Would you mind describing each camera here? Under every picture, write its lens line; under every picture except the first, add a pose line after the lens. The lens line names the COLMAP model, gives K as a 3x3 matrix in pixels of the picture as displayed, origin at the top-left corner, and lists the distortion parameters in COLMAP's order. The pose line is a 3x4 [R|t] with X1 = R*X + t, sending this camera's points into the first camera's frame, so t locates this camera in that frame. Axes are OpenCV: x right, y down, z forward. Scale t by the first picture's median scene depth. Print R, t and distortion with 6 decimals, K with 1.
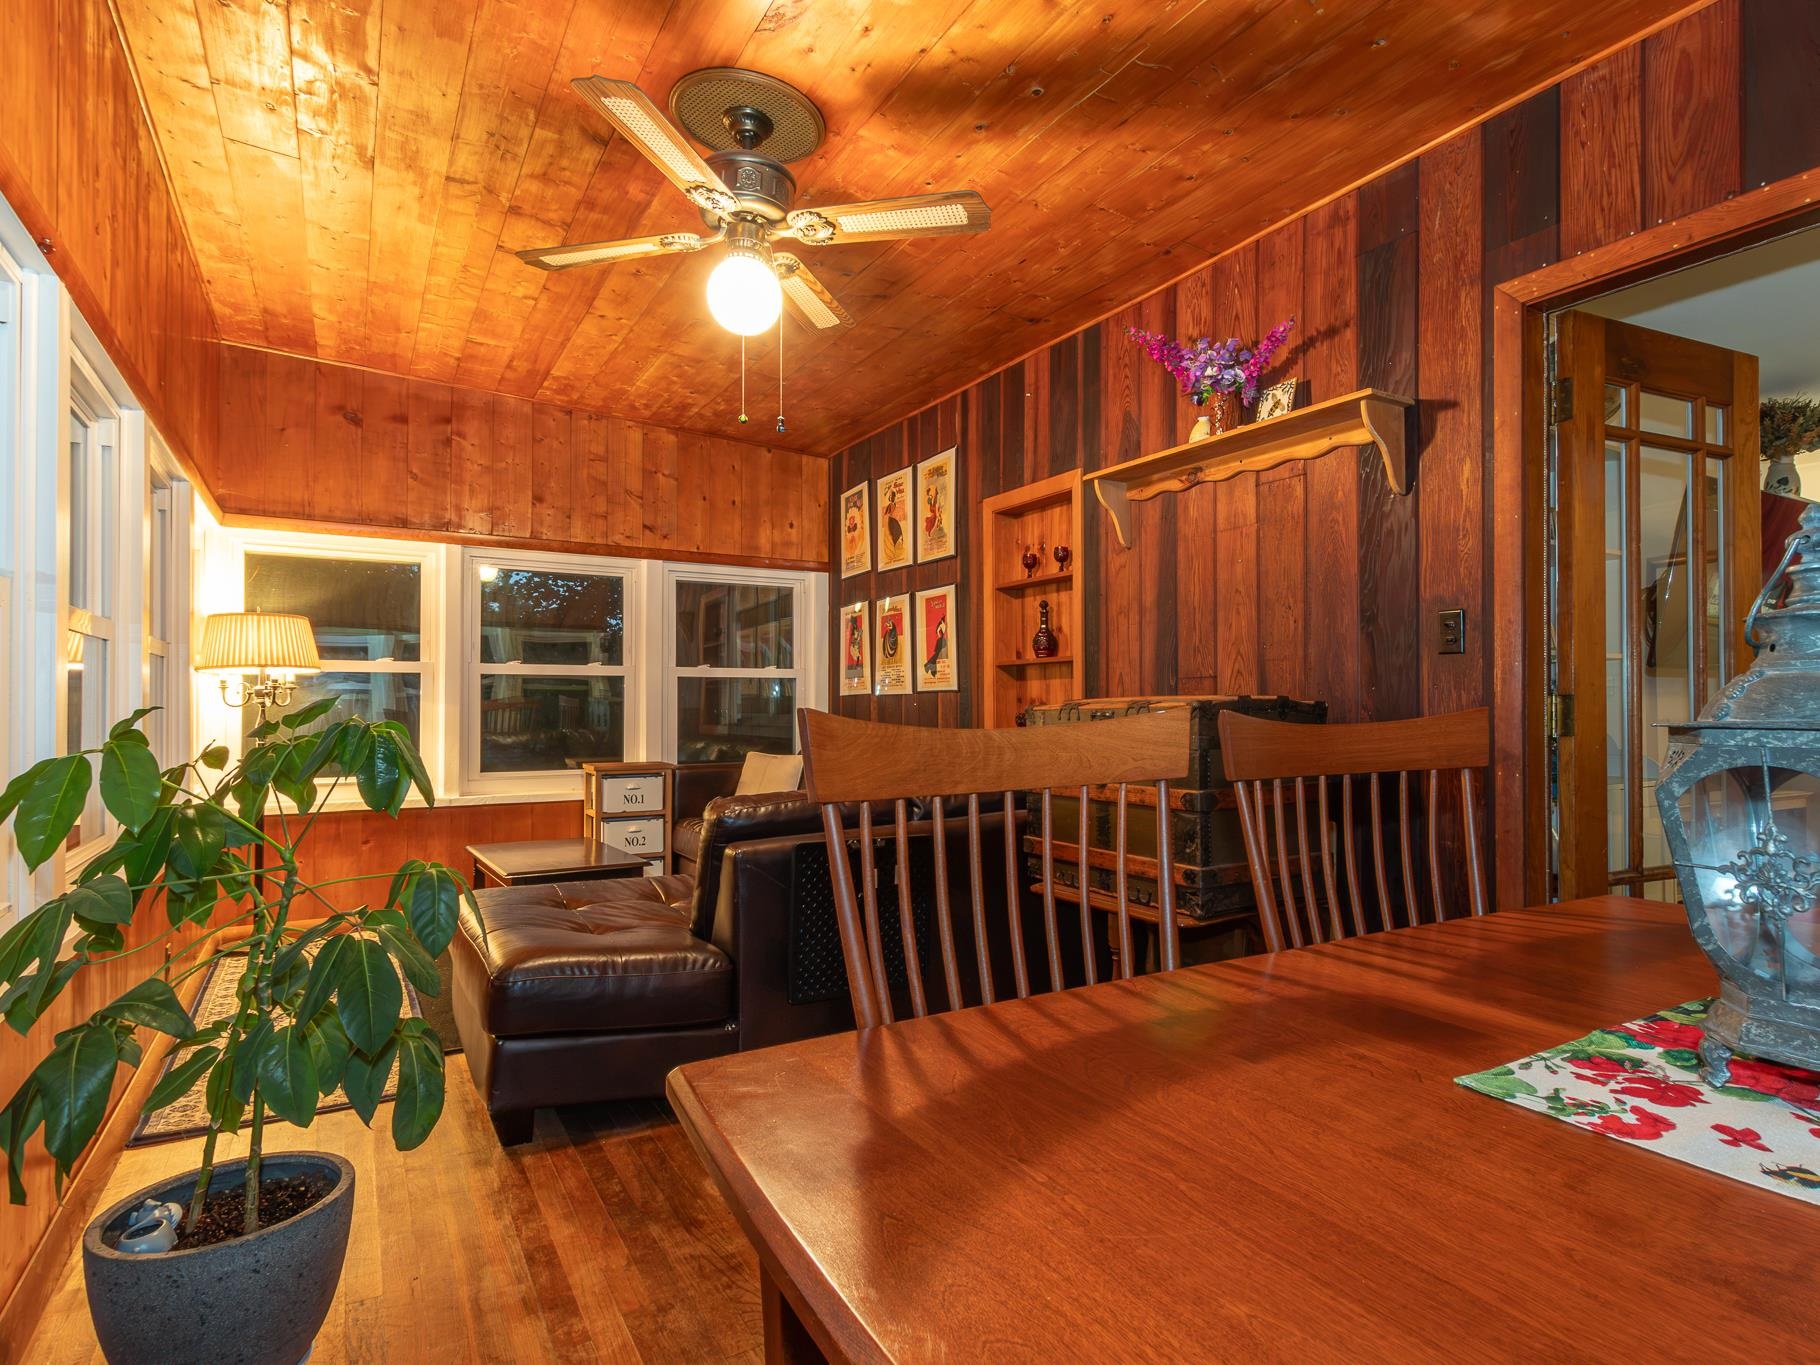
lens RADIAL K [[996.3, 0, 977.9], [0, 996.3, 688.3], [0, 0, 1]] dist [0.002921, 0.000527]
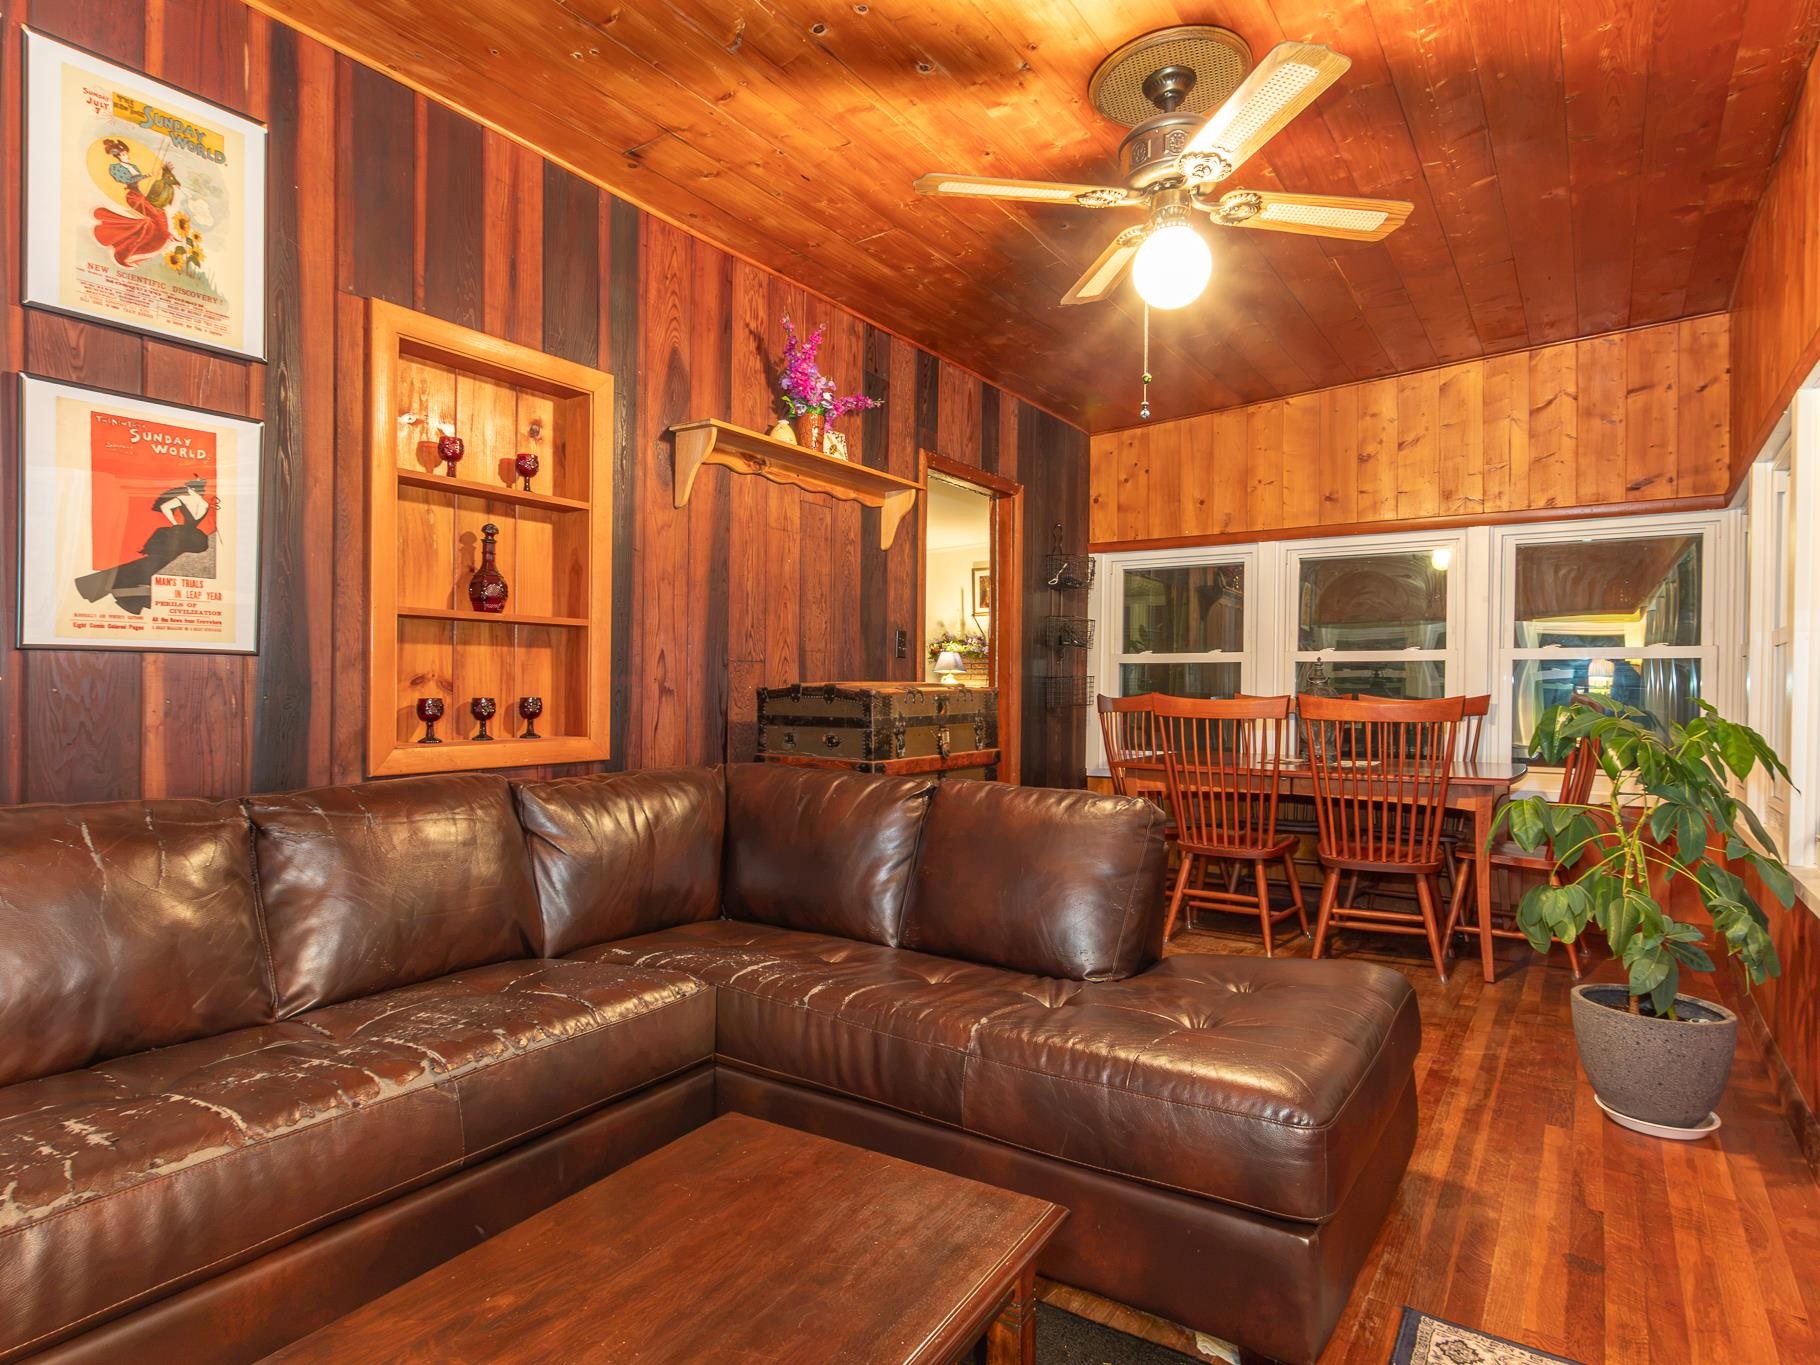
lens RADIAL K [[998.4, 0, 827.0], [0, 998.4, 691.3], [0, 0, 1]] dist [0.006459, 0.000281]
pose [[-0.340131, -0.010051, 0.940324, -0.519630], [-0.029341, 0.999569, 0.000072, 0.011932], [-0.939920, -0.027565, -0.340279, 0.848143]]
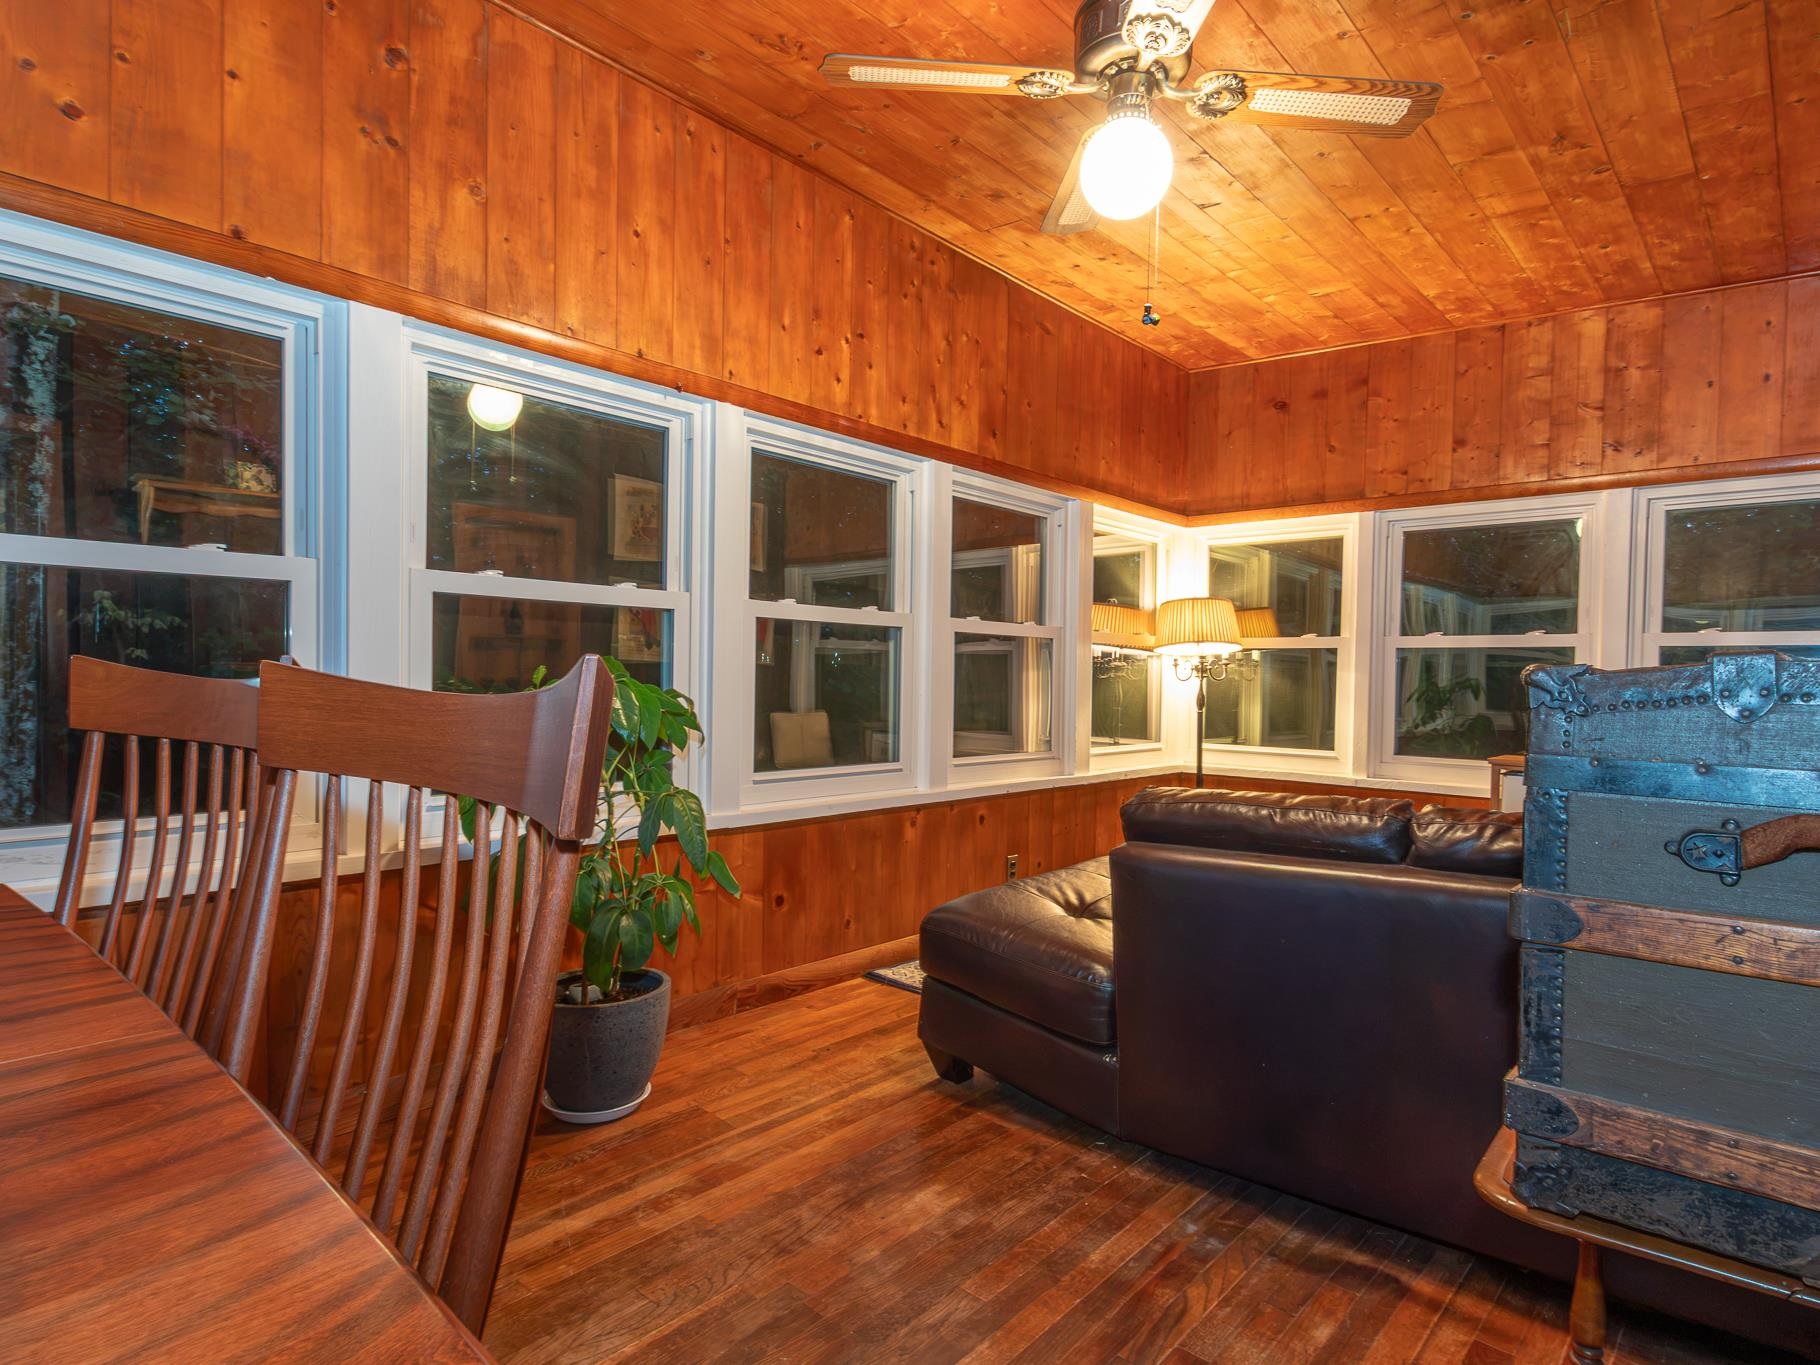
lens RADIAL K [[996.7, 0, 910.0], [0, 996.7, 682.5], [0, 0, 1]] dist [0.004006, 0.000394]
pose [[0.274459, 0.011074, -0.961535, 0.264277], [-0.002240, 0.999938, 0.010877, 0.008615], [0.961596, -0.000831, 0.274467, 0.318825]]
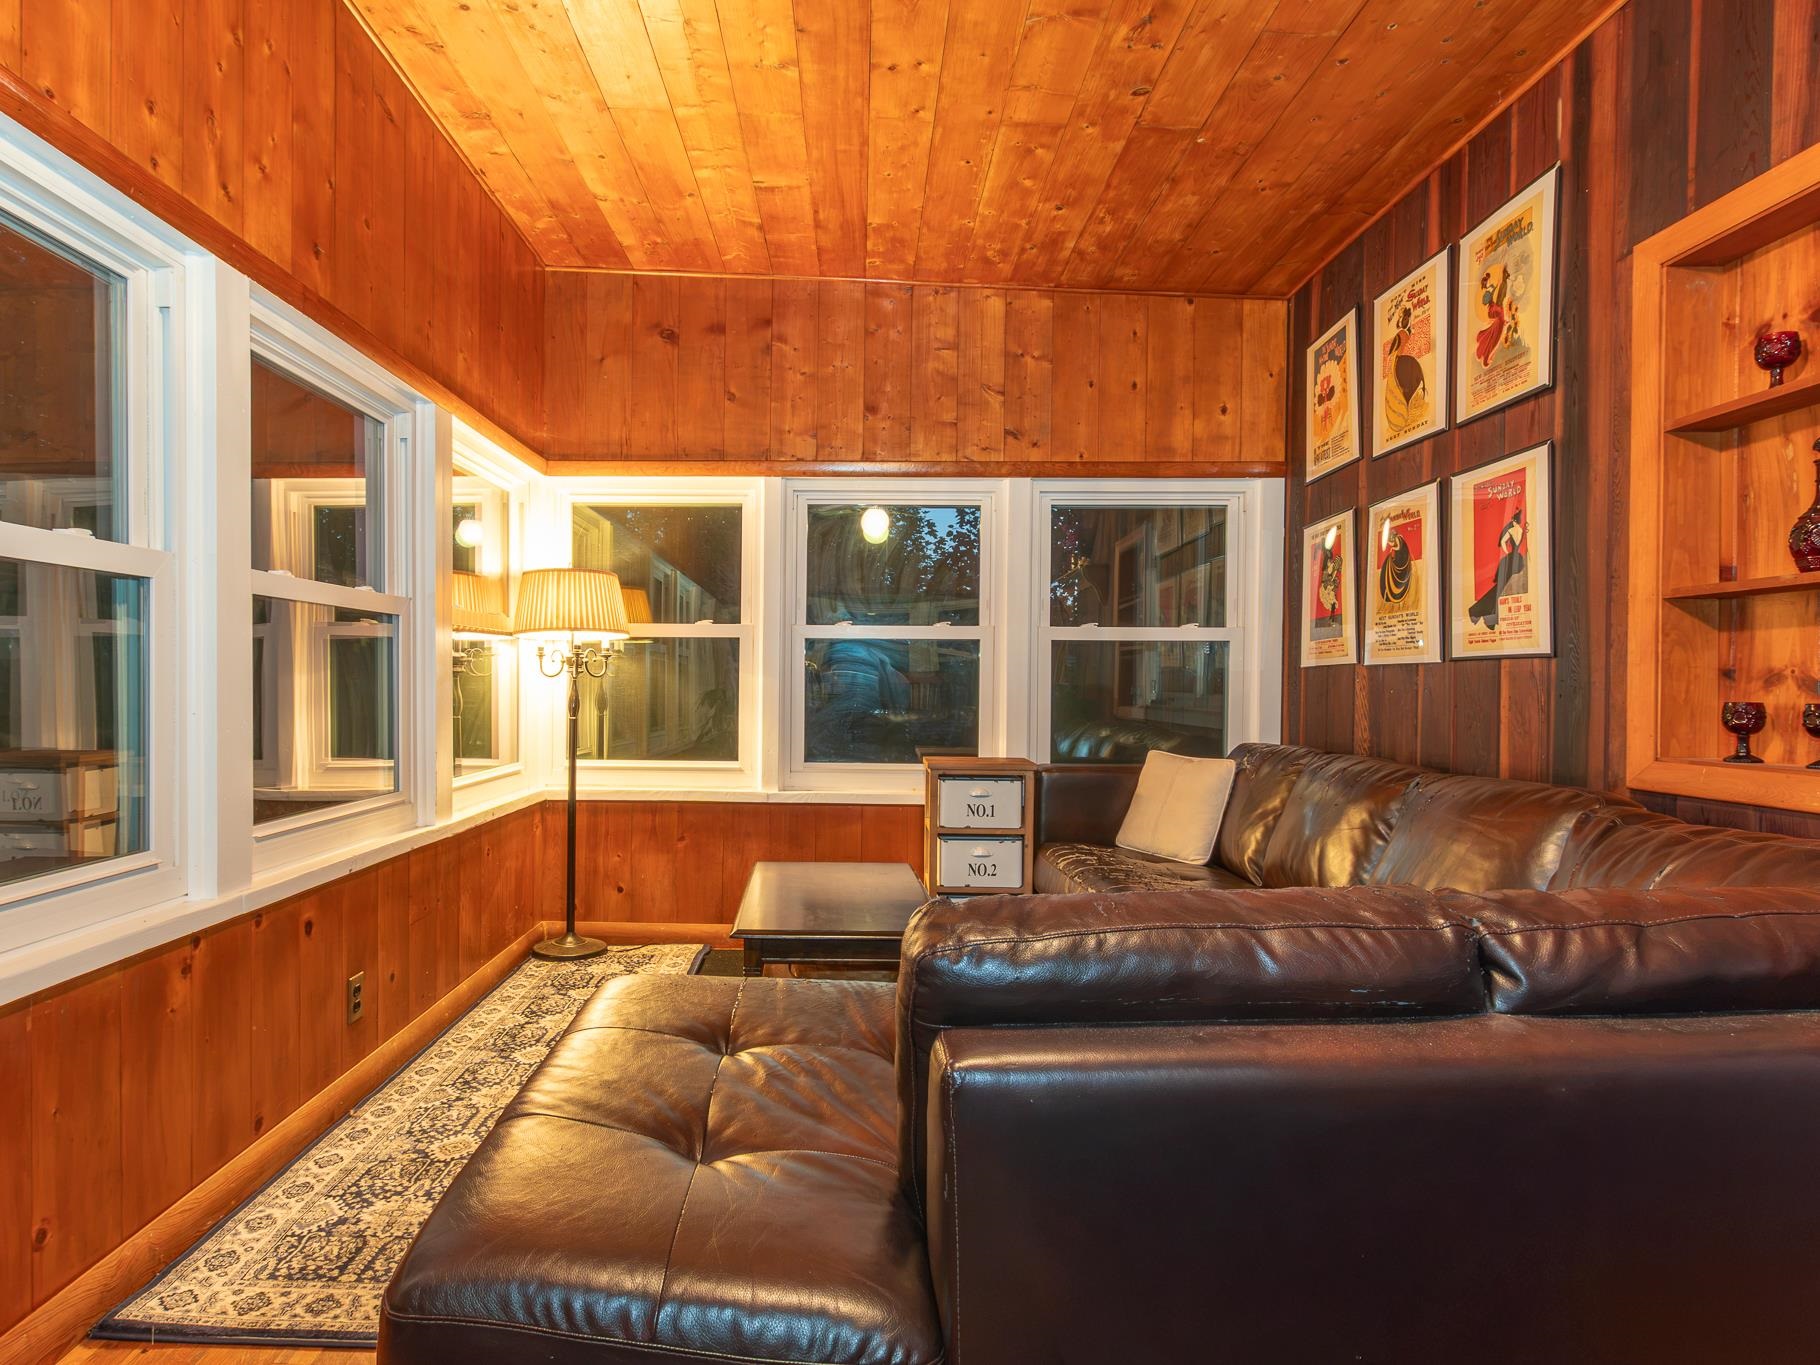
lens RADIAL K [[998.4, 0, 827.0], [0, 998.4, 691.3], [0, 0, 1]] dist [0.006459, 0.000281]
pose [[0.830216, 0.014200, -0.557261, -0.039299], [-0.000128, 0.999680, 0.025282, 0.007622], [0.557442, -0.020918, 0.829952, 0.349212]]
